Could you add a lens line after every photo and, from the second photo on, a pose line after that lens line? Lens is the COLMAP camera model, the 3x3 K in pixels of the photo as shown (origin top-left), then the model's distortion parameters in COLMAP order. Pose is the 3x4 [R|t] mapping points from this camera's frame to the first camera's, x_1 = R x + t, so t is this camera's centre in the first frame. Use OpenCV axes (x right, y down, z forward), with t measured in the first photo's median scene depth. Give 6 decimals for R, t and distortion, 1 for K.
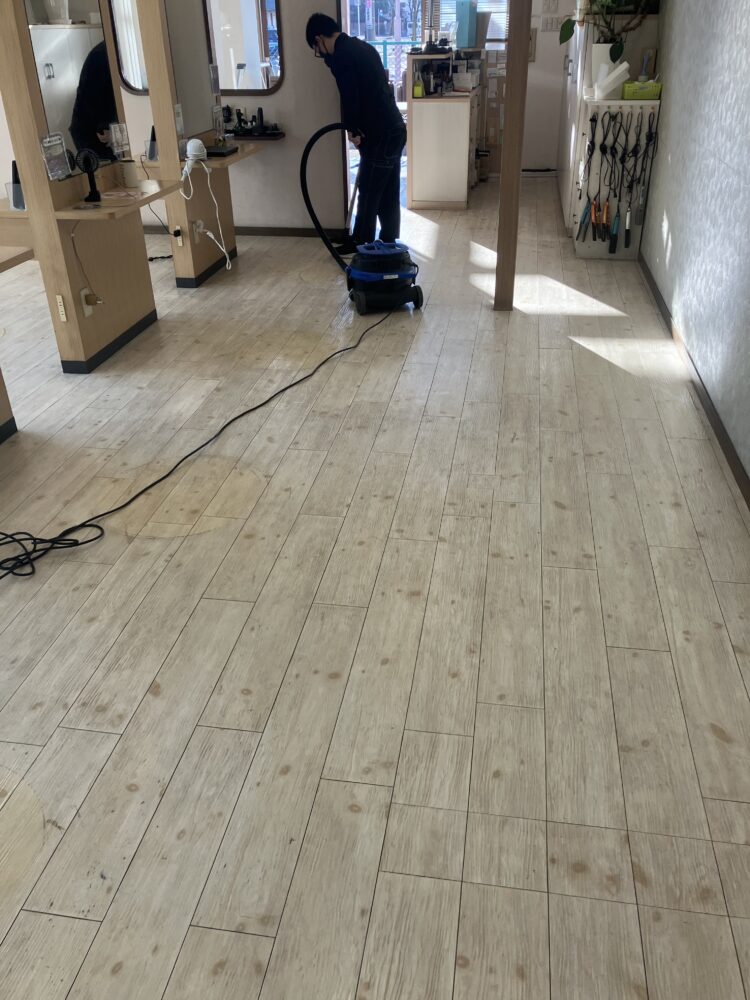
lens RADIAL K [[809.5, 0, 378.8], [0, 809.5, 500.5], [0, 0, 1]] dist [0.067699, -0.181139]
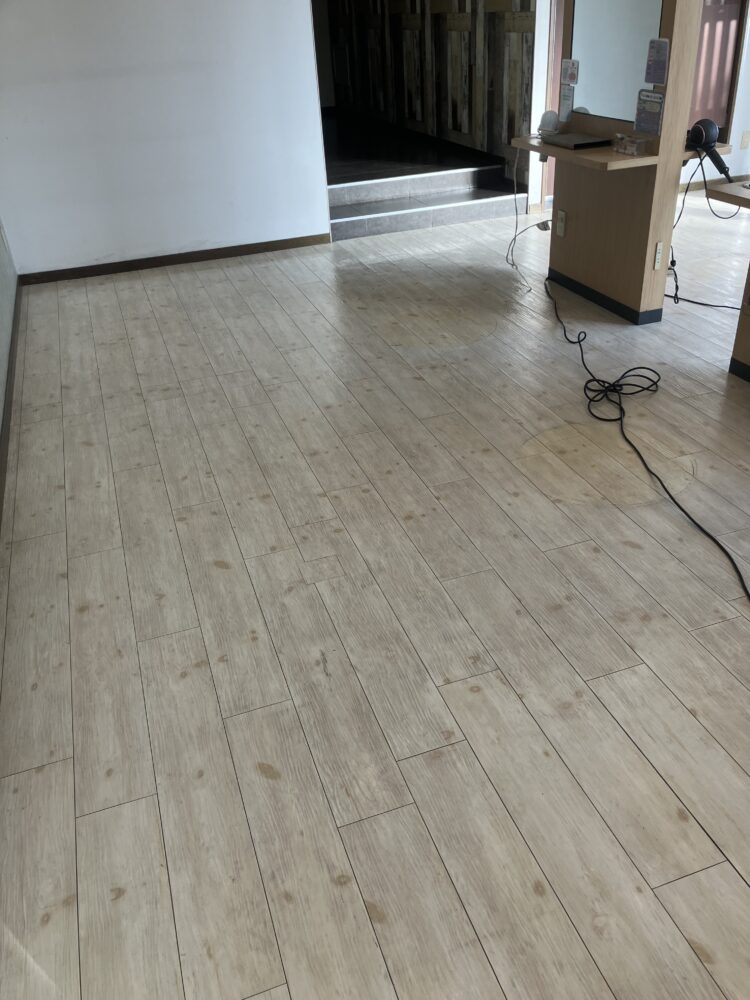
lens RADIAL K [[809.5, 0, 378.8], [0, 809.5, 500.5], [0, 0, 1]] dist [0.067699, -0.181139]
pose [[-0.876451, 0.301135, -0.375700, 0.393130], [-0.185509, 0.508856, 0.840626, -0.804102], [0.444319, 0.806463, -0.390125, 1.404364]]
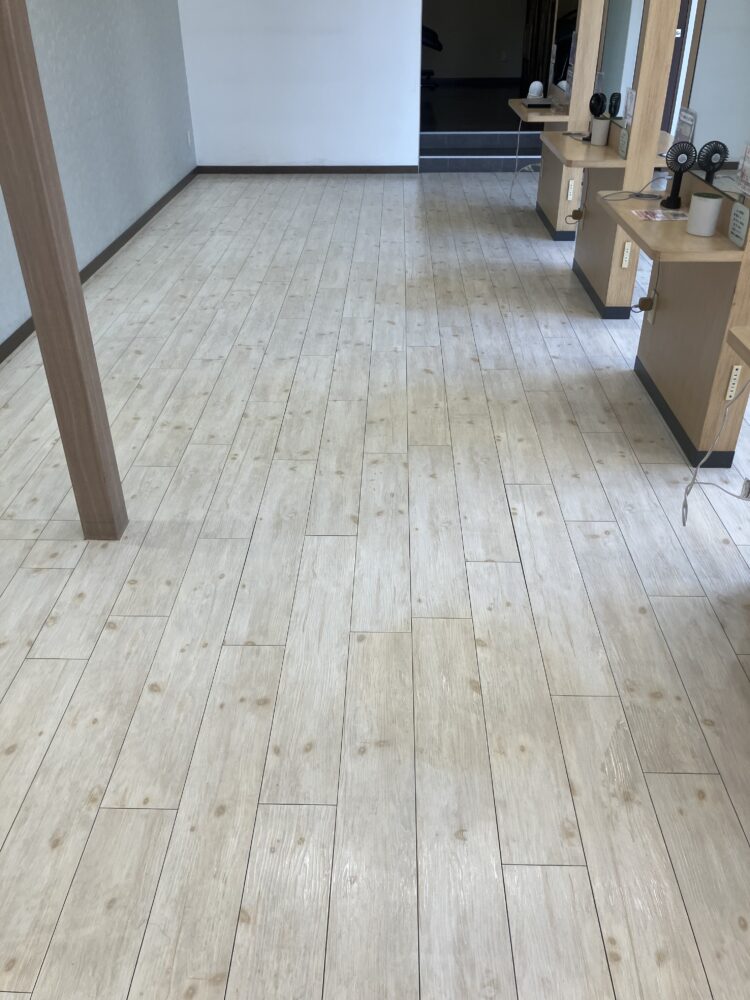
lens RADIAL K [[809.5, 0, 378.8], [0, 809.5, 500.5], [0, 0, 1]] dist [0.067699, -0.181139]
pose [[-0.989724, 0.093147, -0.108490, 0.057419], [-0.053828, 0.460205, 0.886180, -1.291130], [0.132473, 0.882913, -0.450462, 2.203485]]
